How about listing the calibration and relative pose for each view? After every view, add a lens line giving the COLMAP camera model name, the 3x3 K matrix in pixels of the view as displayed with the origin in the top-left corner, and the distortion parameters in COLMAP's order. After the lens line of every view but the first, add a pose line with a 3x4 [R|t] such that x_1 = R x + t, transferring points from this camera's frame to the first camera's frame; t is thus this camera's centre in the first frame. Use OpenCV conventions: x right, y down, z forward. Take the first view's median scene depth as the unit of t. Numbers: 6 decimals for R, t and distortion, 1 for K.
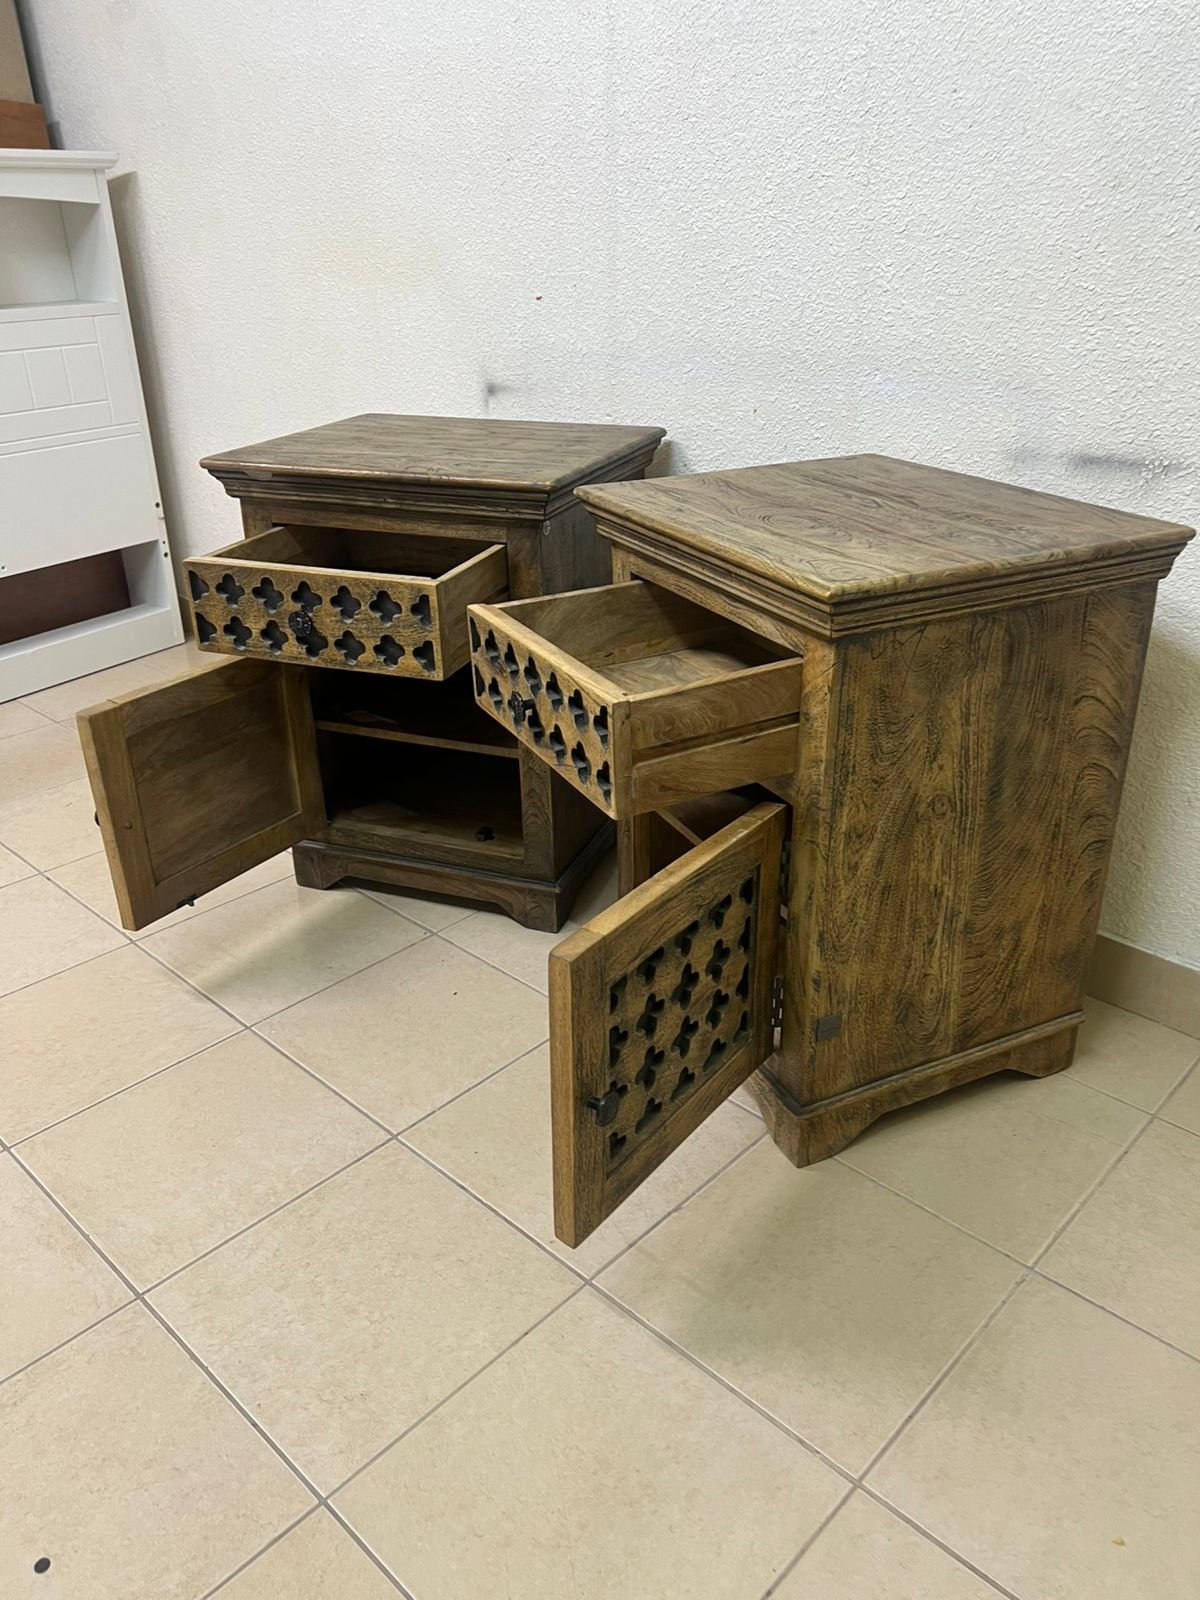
lens RADIAL K [[1211.5, 0, 602.5], [0, 1211.5, 806.9], [0, 0, 1]] dist [0.044968, -0.051440]
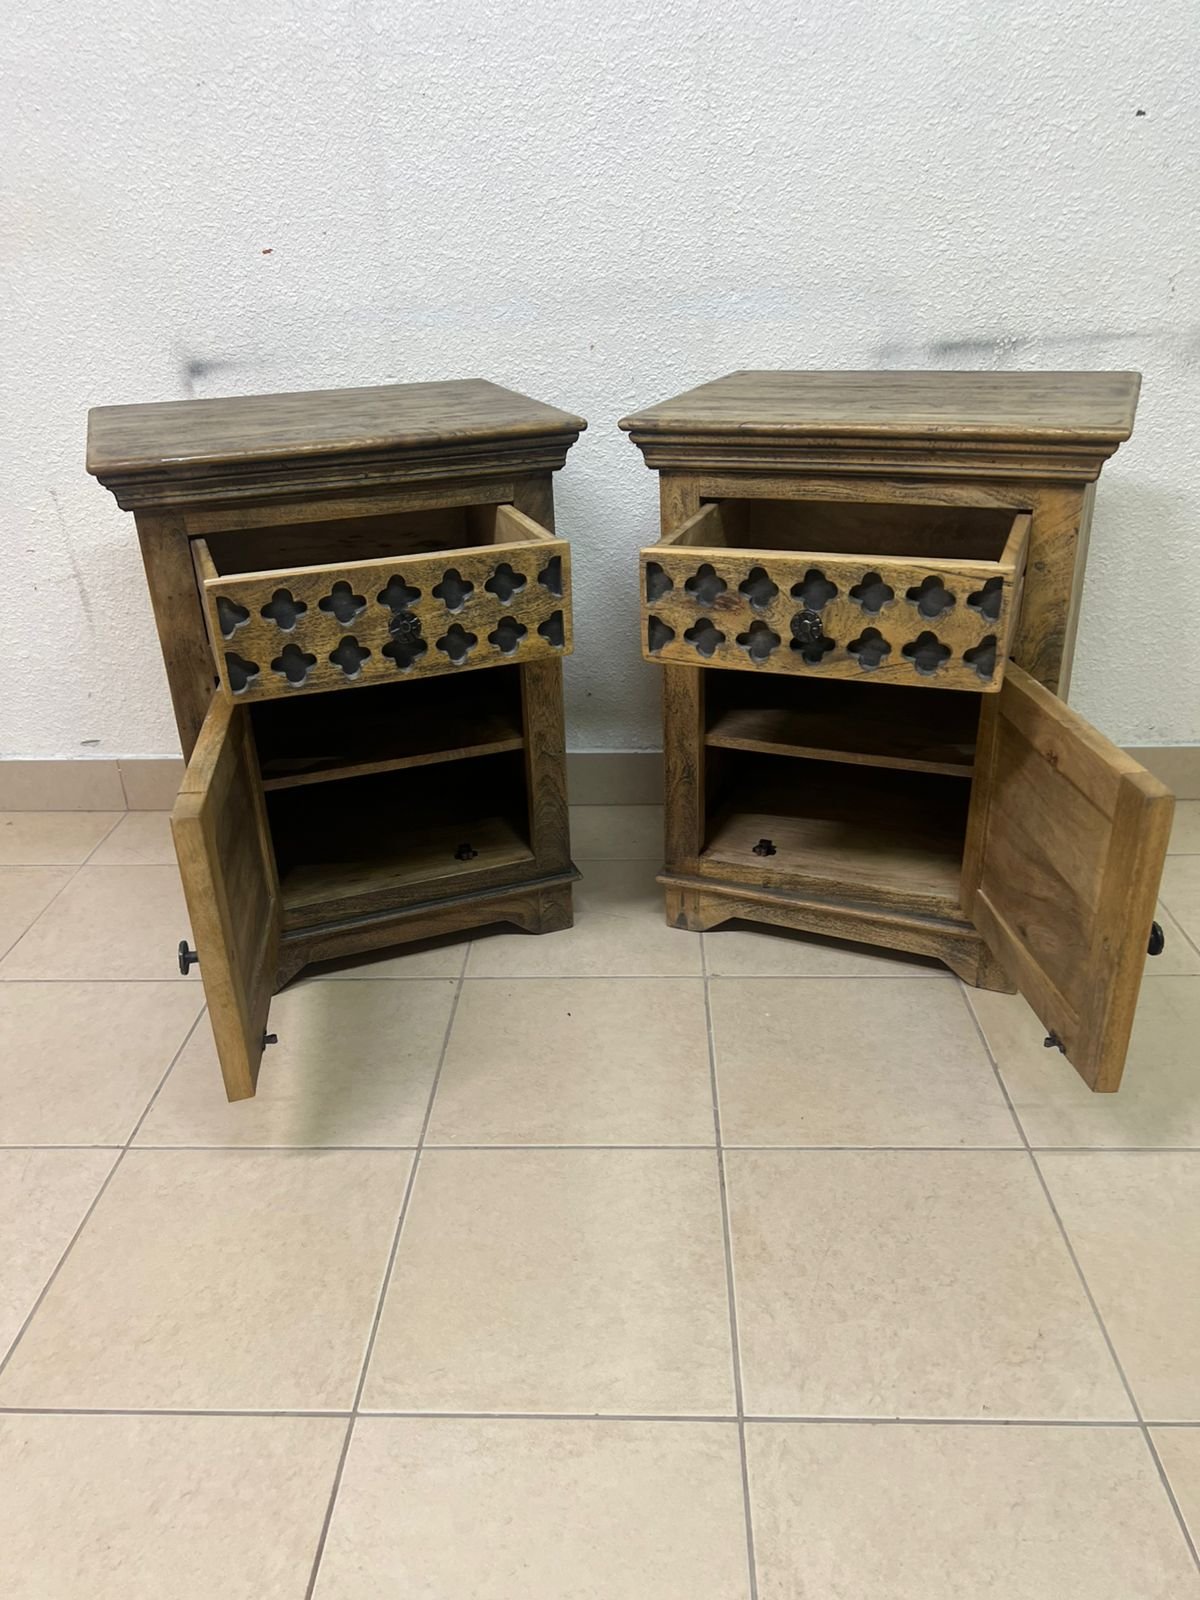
lens RADIAL K [[1211.5, 0, 593.2], [0, 1211.5, 814.0], [0, 0, 1]] dist [0.044968, -0.051440]
pose [[0.750188, -0.301657, 0.588406, -0.682919], [0.308925, 0.946678, 0.091467, -0.070686], [-0.584623, 0.113156, 0.803375, 0.305412]]
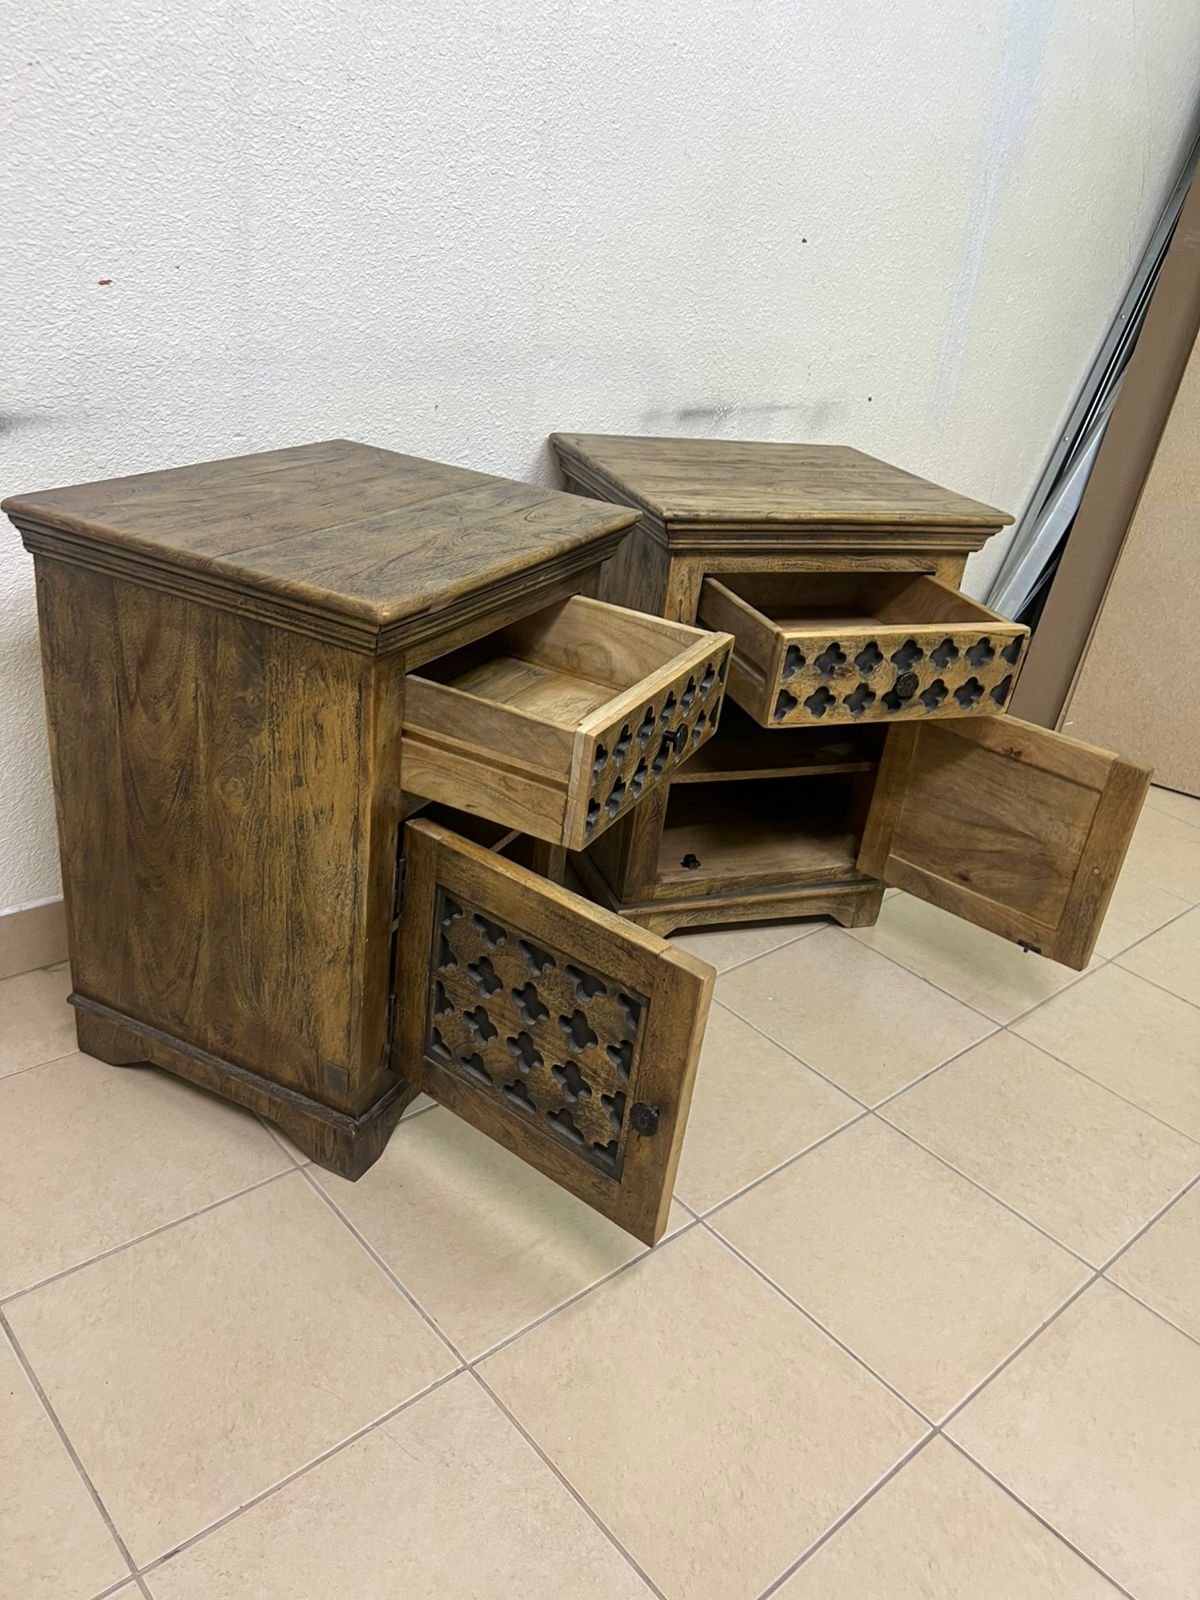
lens RADIAL K [[1211.5, 0, 616.3], [0, 1211.5, 798.8], [0, 0, 1]] dist [0.044968, -0.051440]
pose [[0.072097, -0.423670, 0.902943, -1.041821], [0.321656, 0.866806, 0.381031, -0.456045], [-0.944108, 0.262966, 0.198770, 0.913336]]
